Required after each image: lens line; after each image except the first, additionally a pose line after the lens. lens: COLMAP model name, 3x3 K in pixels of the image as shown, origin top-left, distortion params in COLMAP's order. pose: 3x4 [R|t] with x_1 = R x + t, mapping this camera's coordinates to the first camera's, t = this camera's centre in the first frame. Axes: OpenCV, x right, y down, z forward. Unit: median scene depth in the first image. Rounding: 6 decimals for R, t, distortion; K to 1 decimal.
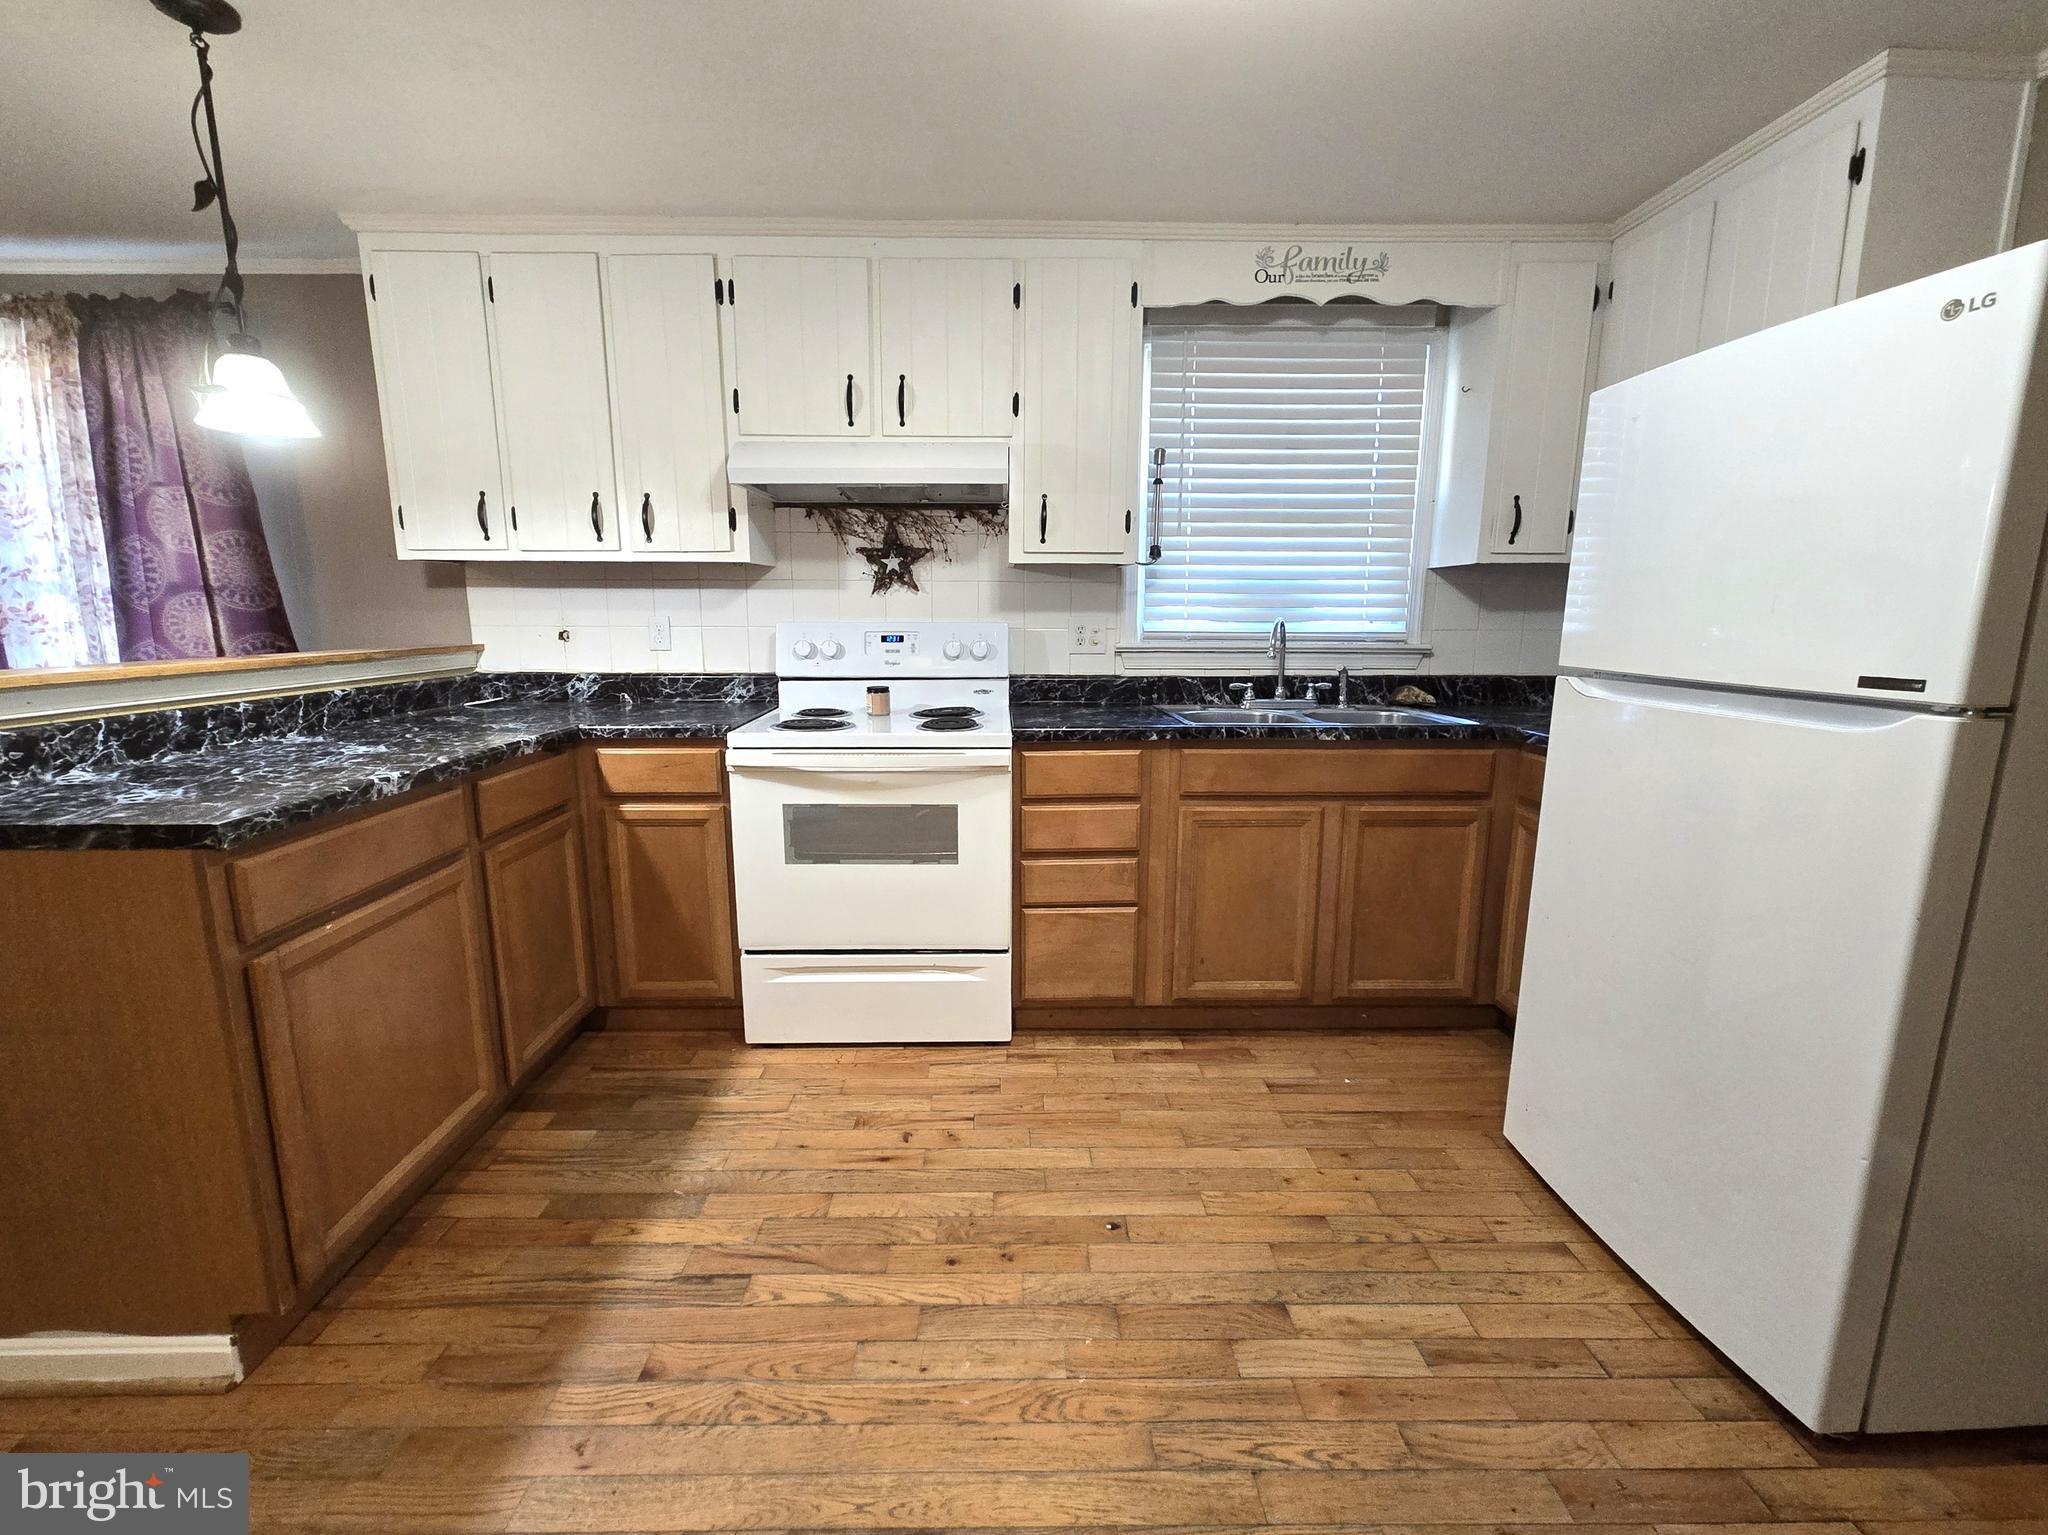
lens RADIAL K [[855.0, 0, 1006.8], [0, 855.0, 762.1], [0, 0, 1]] dist [-0.002068, 0.000022]
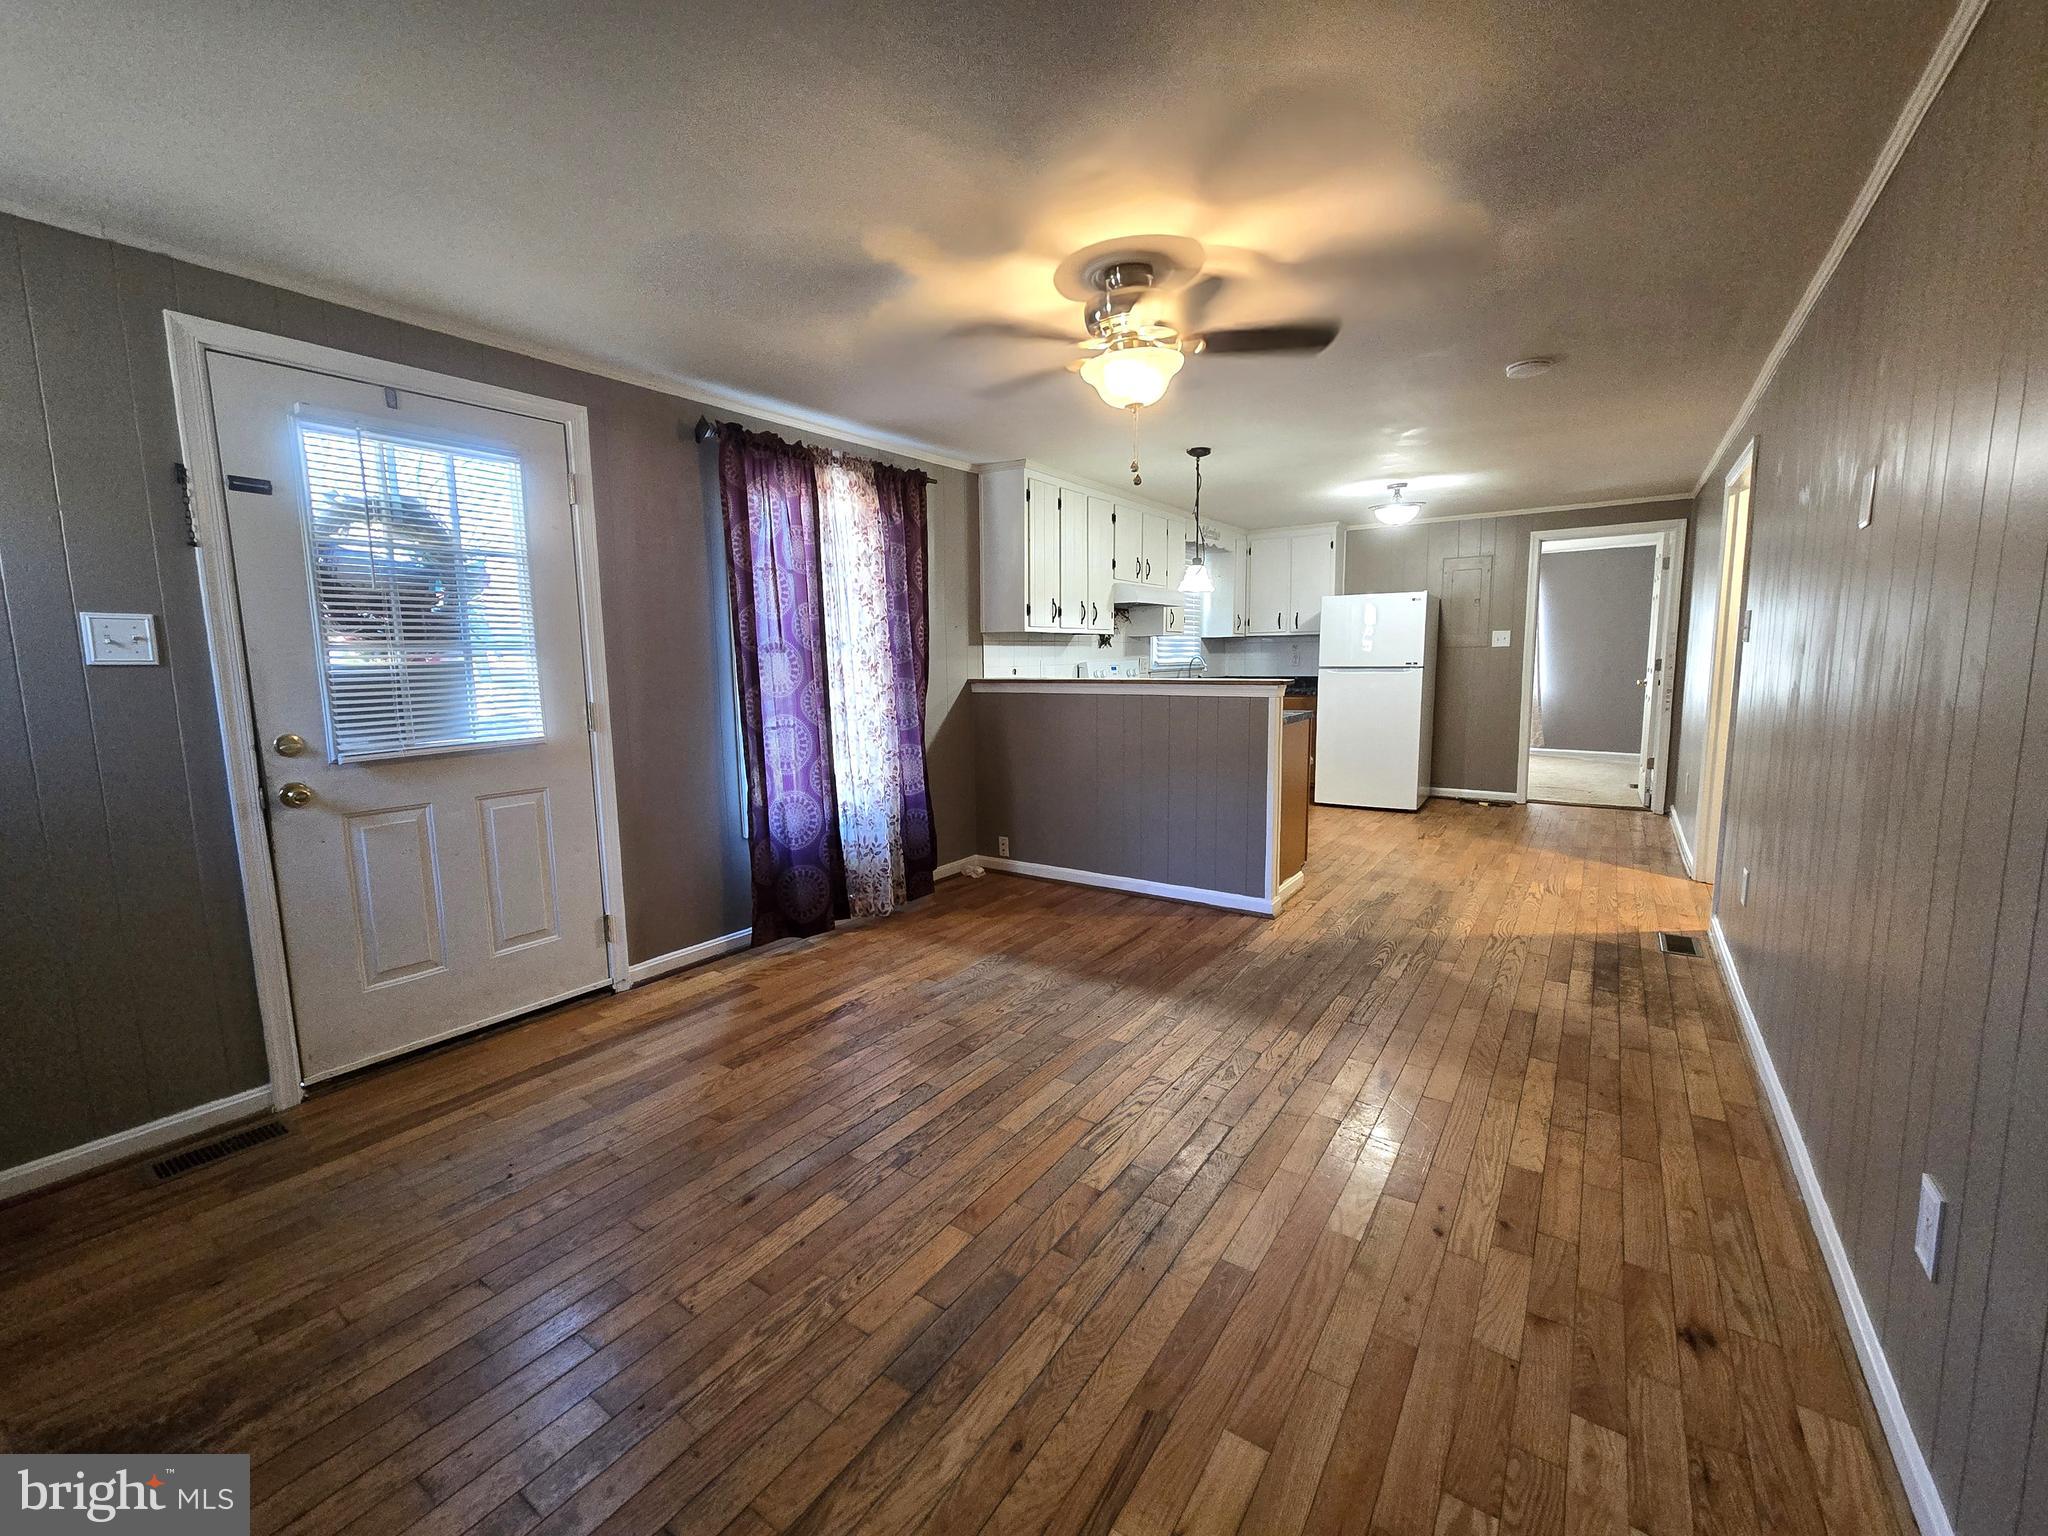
lens RADIAL K [[839.3, 0, 1011.8], [0, 839.3, 759.0], [0, 0, 1]] dist [-0.001938, 0.000254]
pose [[0.587226, -0.111696, 0.801679, -2.347003], [0.158387, 0.987143, 0.021518, -0.003550], [-0.793775, 0.114339, 0.597367, -0.058228]]
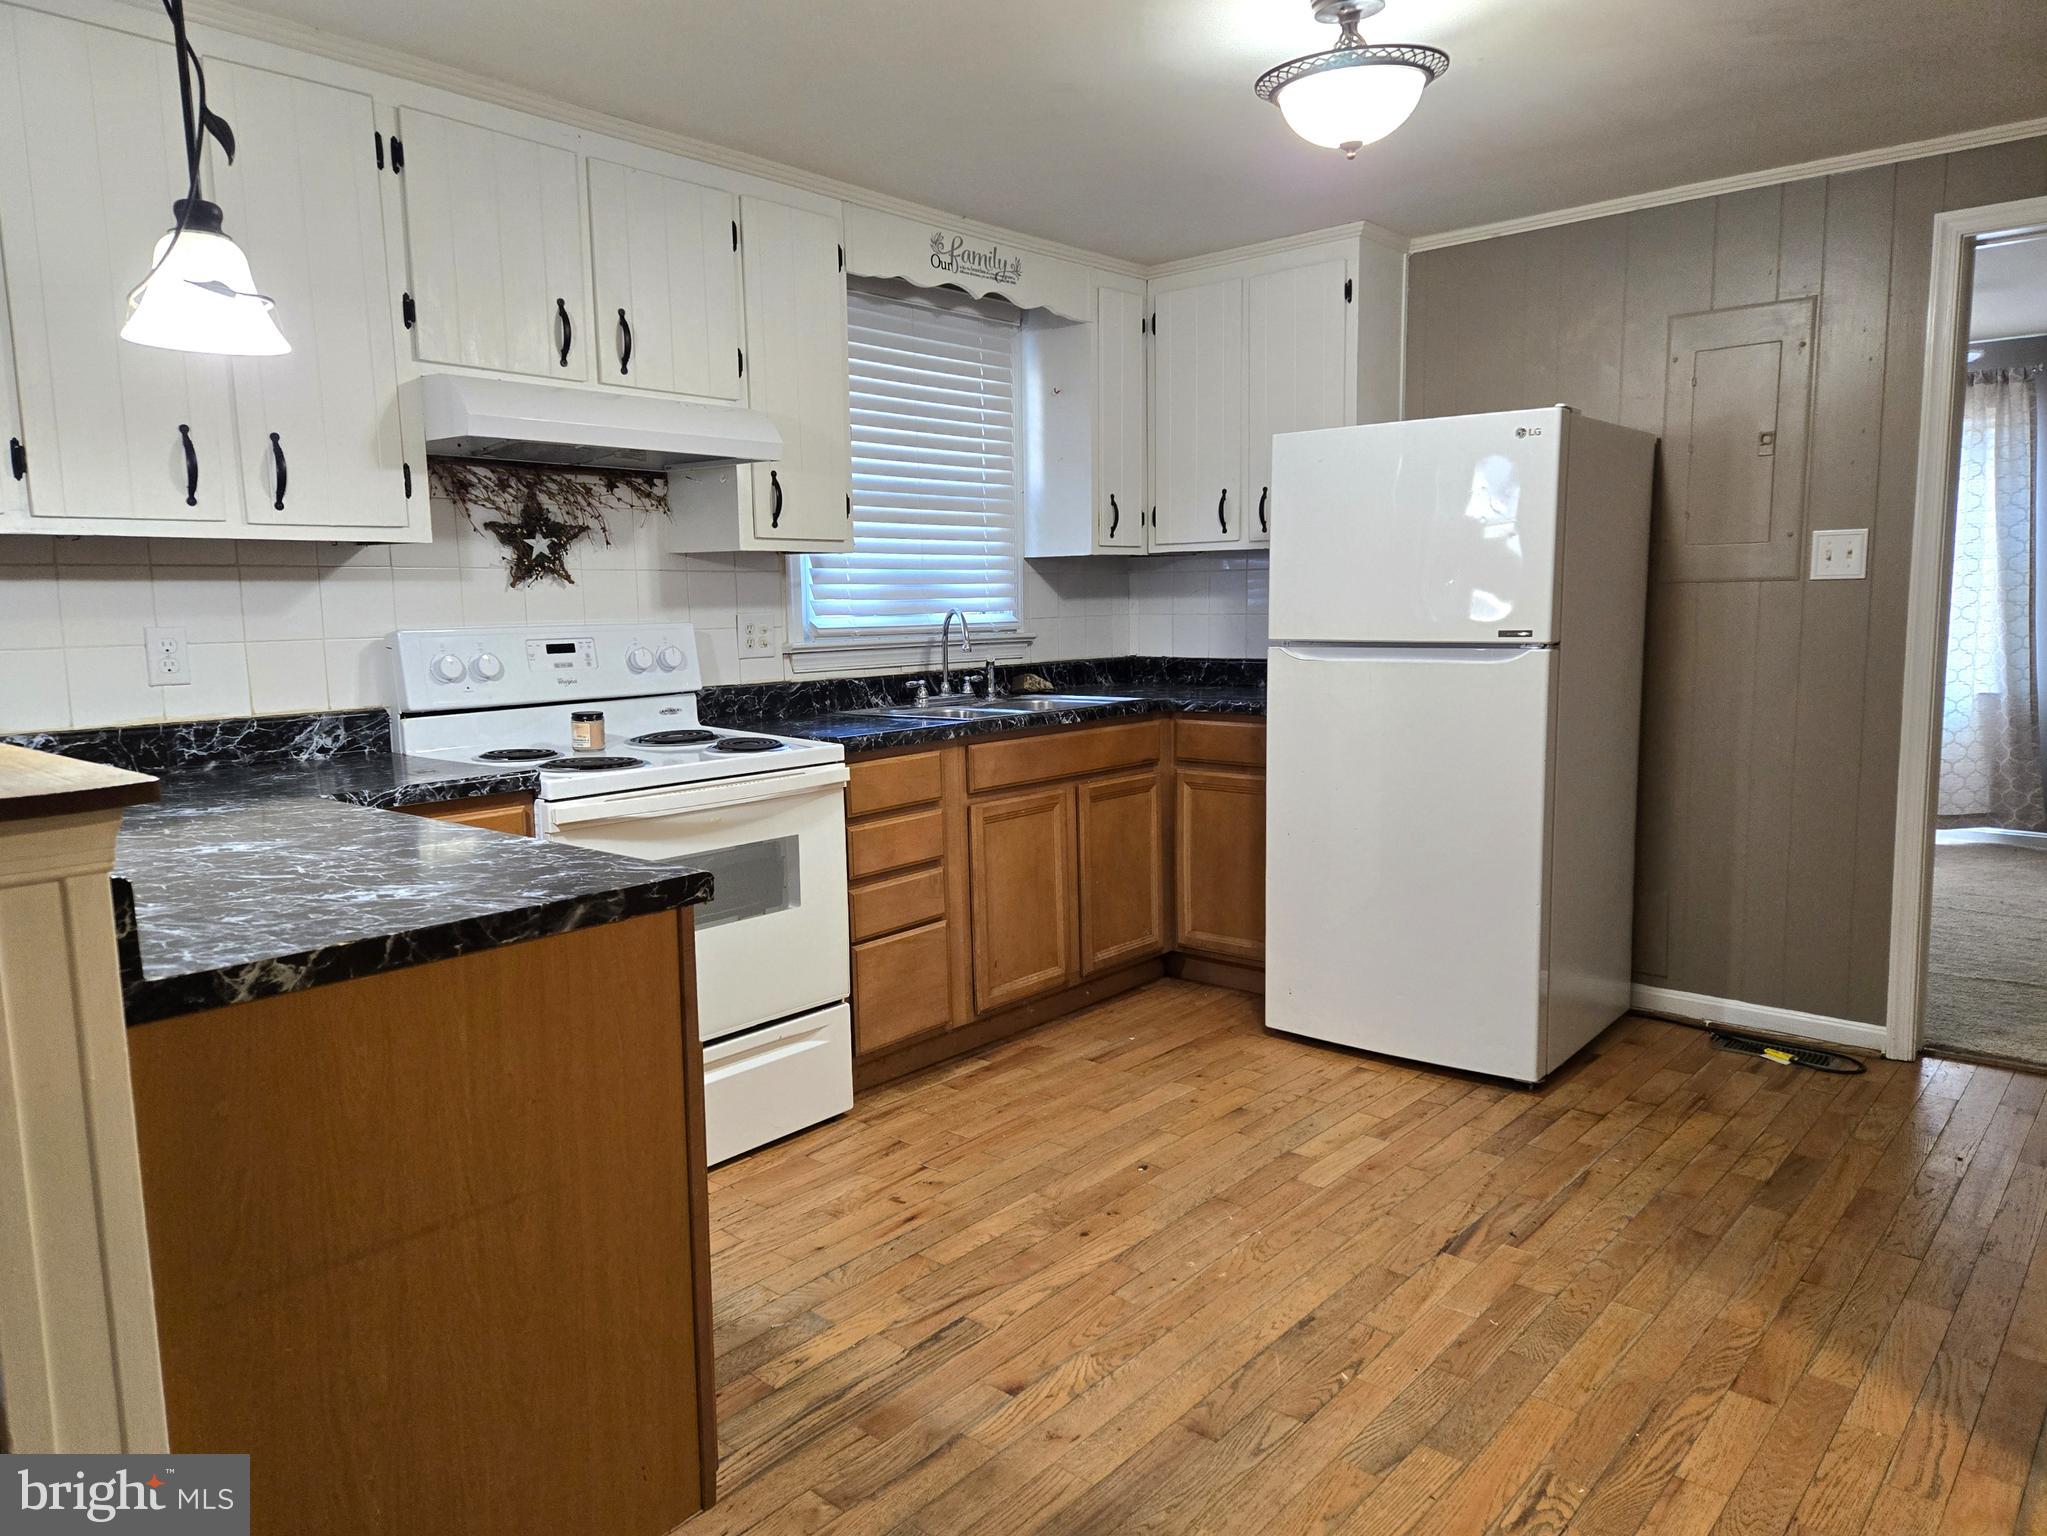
lens RADIAL K [[1371.8, 0, 1023.5], [0, 1371.8, 768.0], [0, 0, 1]] dist [0.099888, -0.093406]
pose [[0.665488, -0.107619, 0.738610, -0.871710], [0.147092, 0.989055, 0.011580, 0.000765], [-0.731772, 0.100937, 0.674034, -0.085384]]
